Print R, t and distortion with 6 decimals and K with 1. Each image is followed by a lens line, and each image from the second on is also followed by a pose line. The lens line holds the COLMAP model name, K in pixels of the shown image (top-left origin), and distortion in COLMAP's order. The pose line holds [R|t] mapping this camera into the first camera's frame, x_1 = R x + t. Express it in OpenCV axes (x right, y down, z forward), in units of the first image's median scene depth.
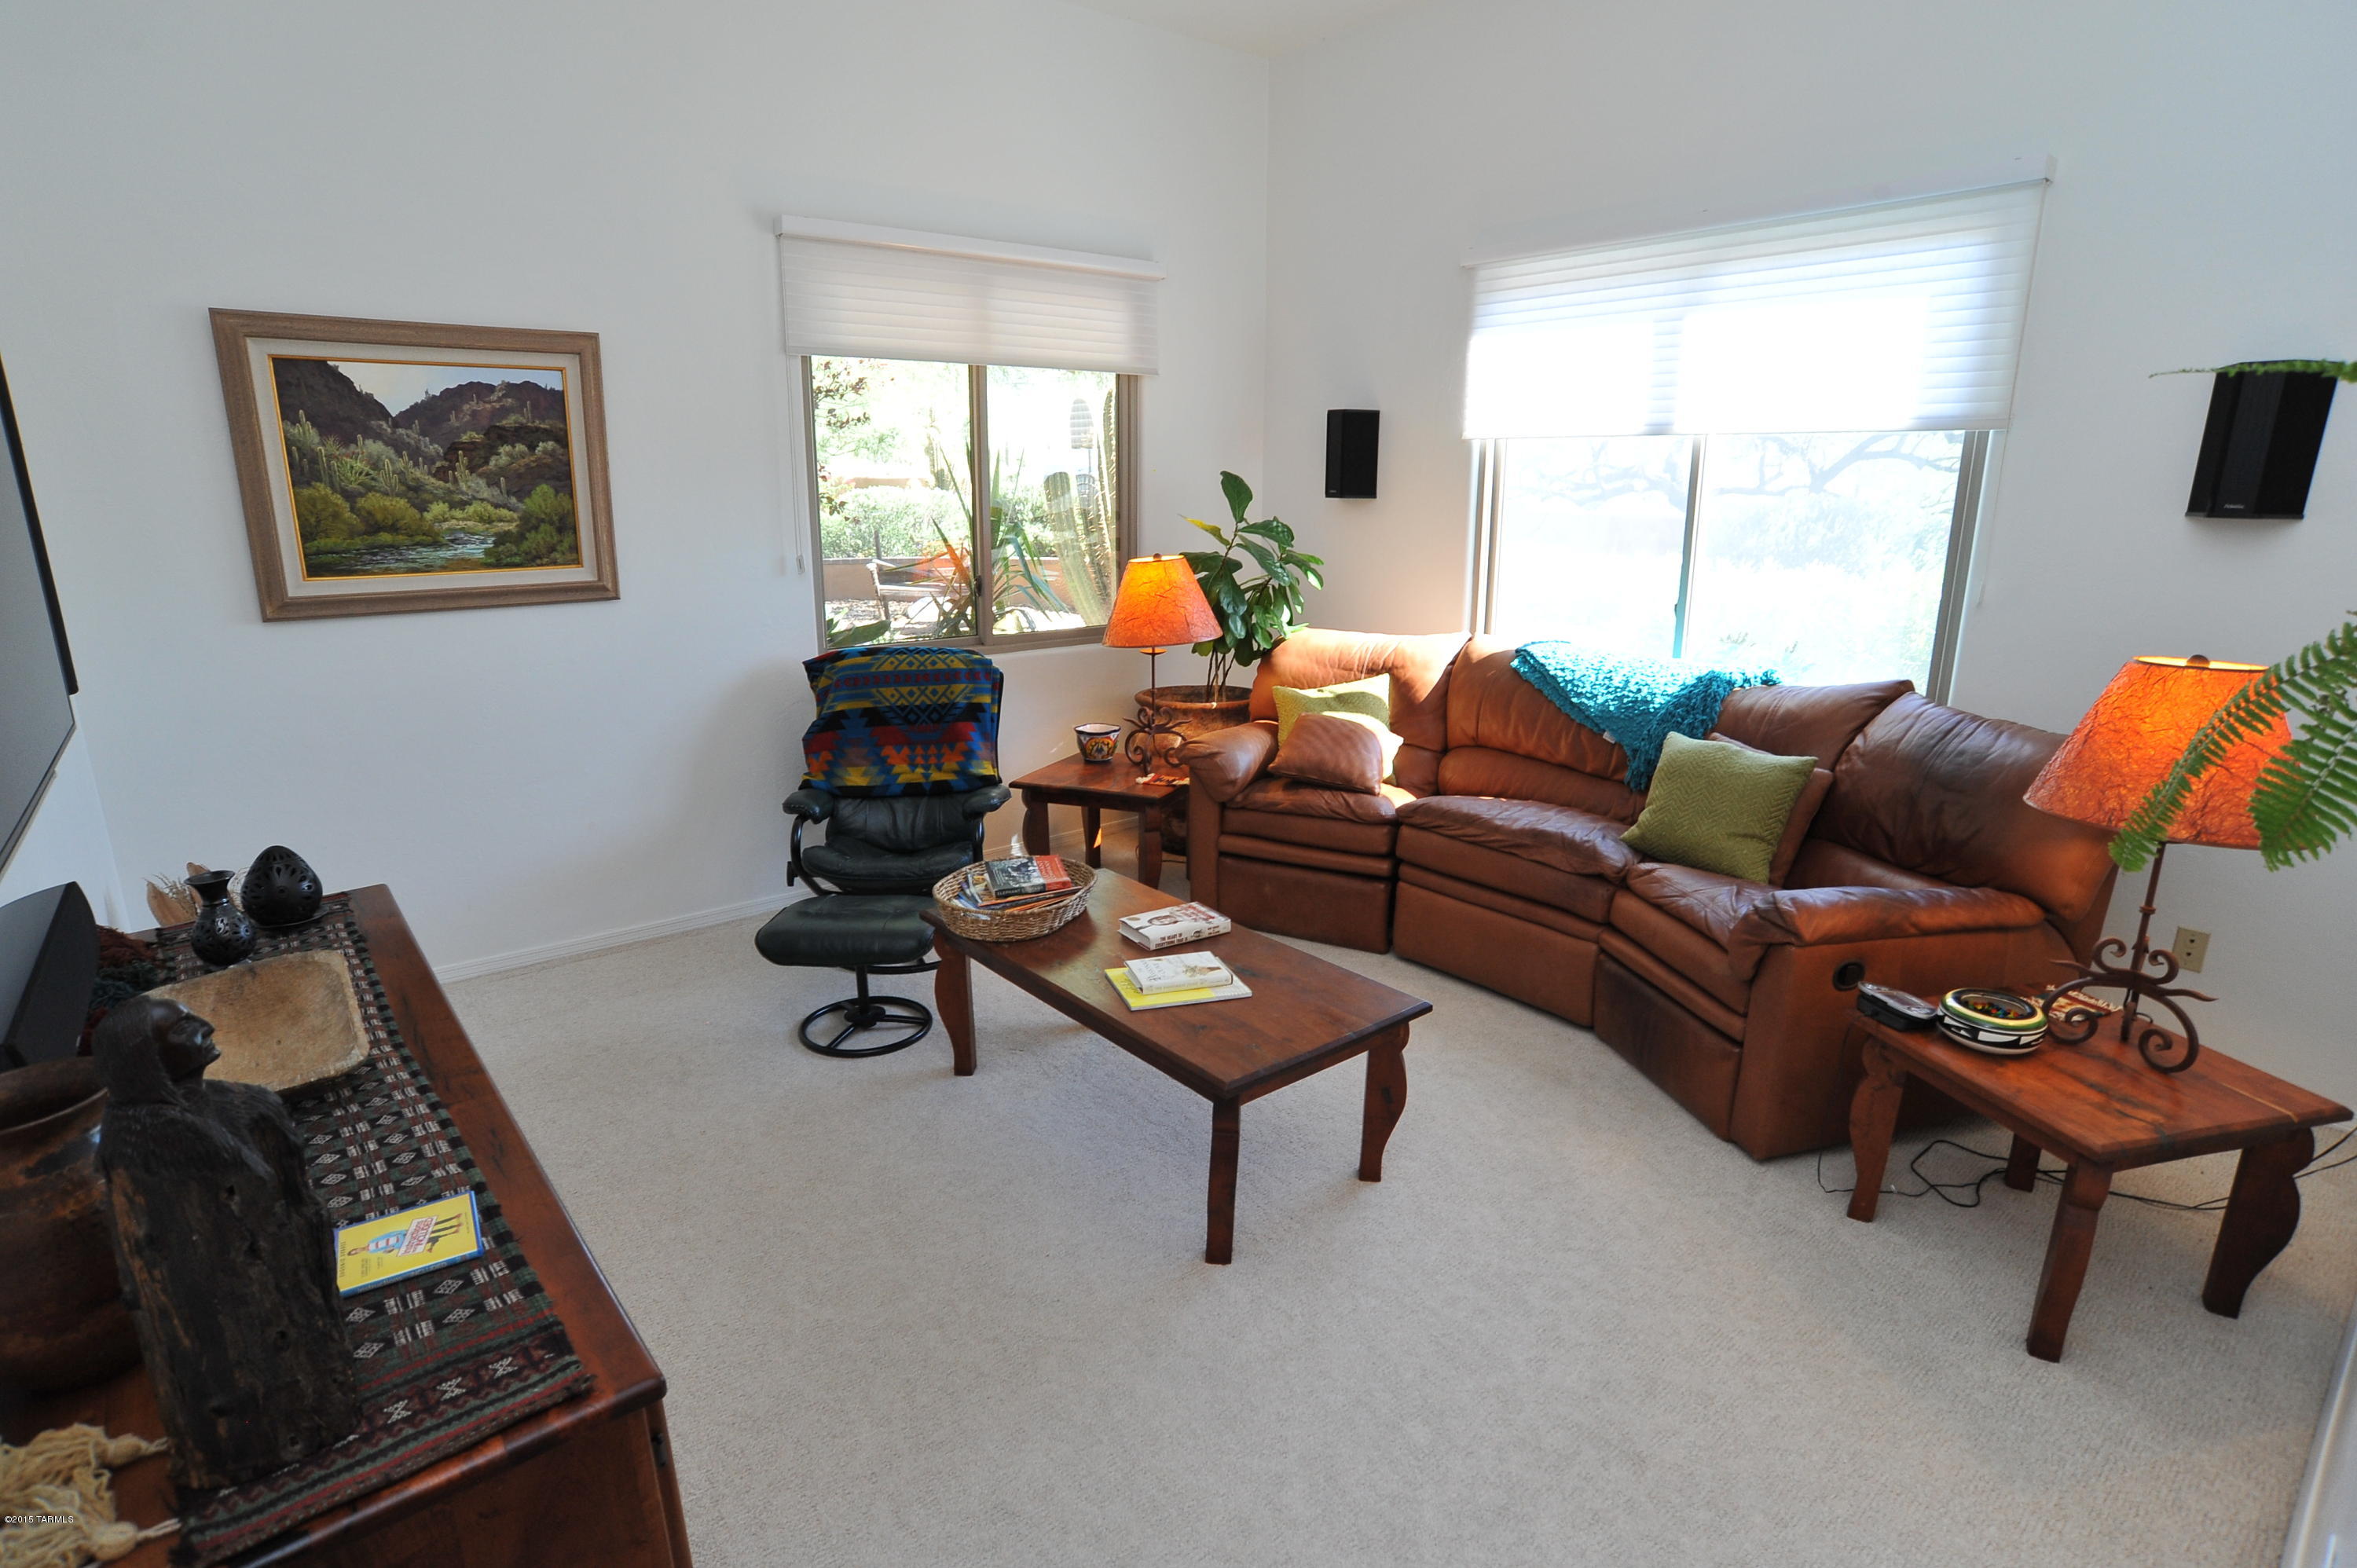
lens RADIAL K [[1212.4, 0, 1178.5], [0, 1212.4, 784.0], [0, 0, 1]] dist [-0.106449, 0.052441]
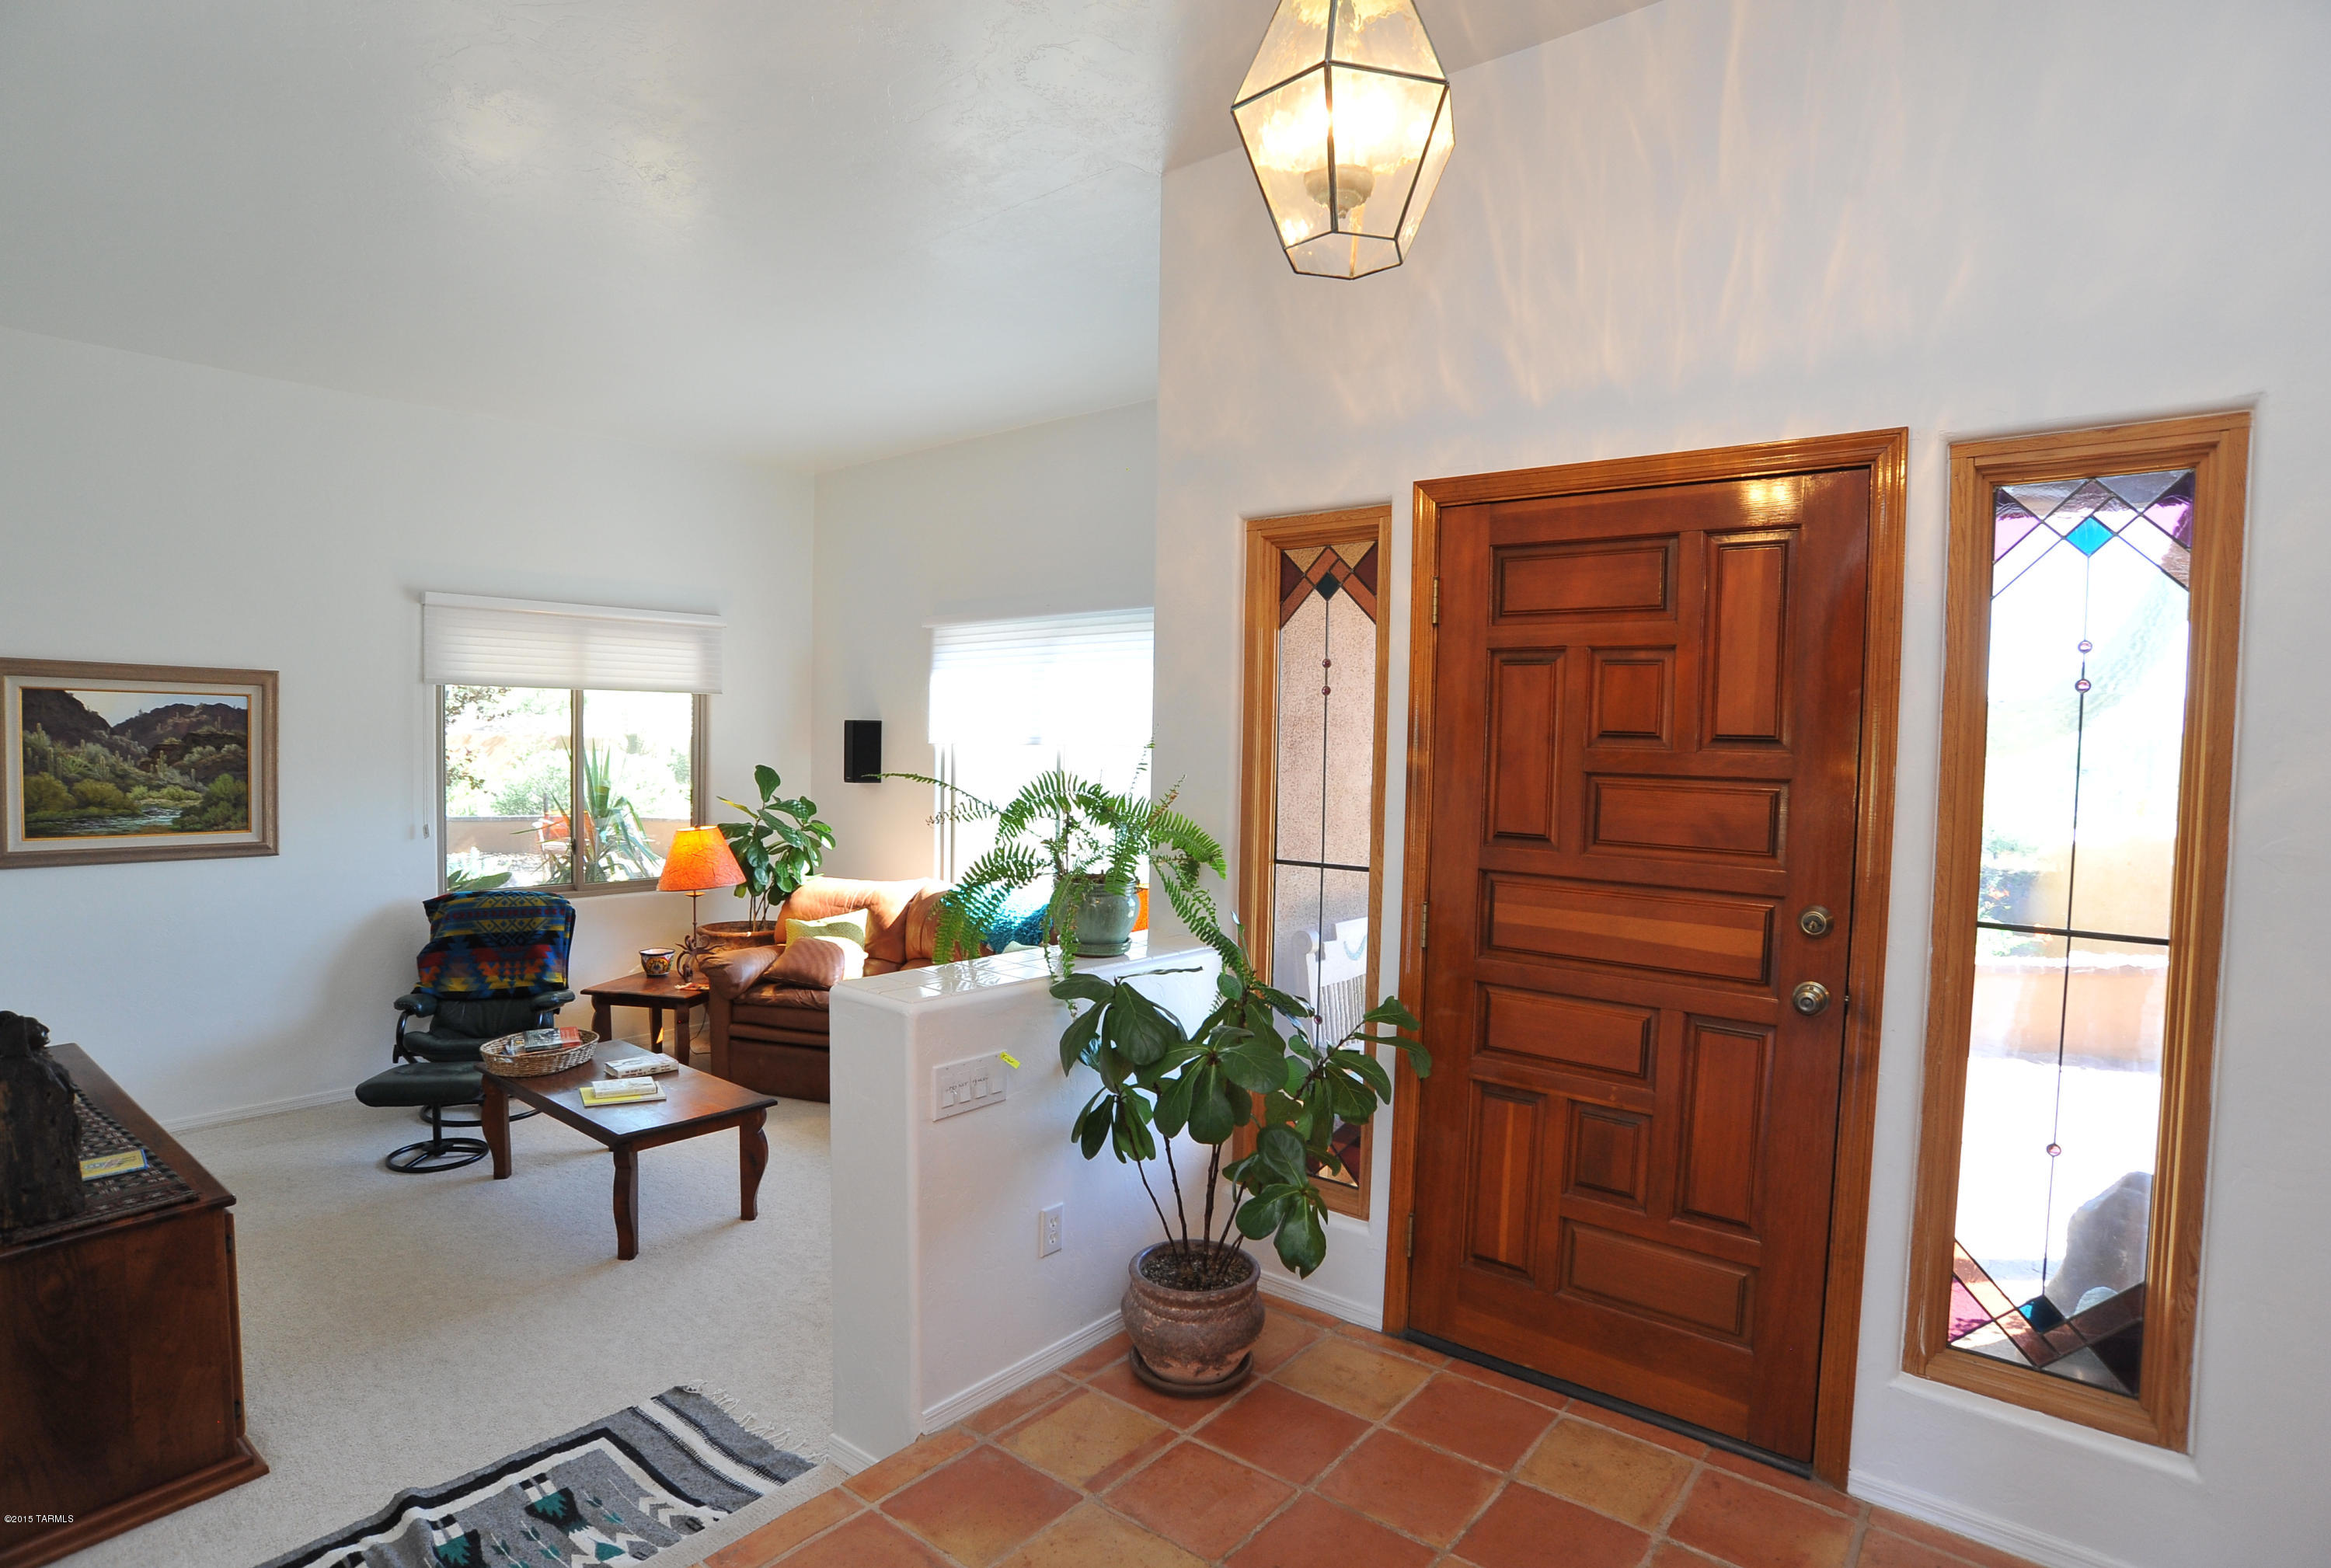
lens RADIAL K [[1217.4, 0, 1165.5], [0, 1217.4, 784.0], [0, 0, 1]] dist [-0.096971, 0.046209]
pose [[0.980828, 0.006778, 0.194756, 0.271199], [0.033217, 0.978955, -0.201357, 0.070148], [-0.192022, 0.203966, 0.959961, -0.512463]]
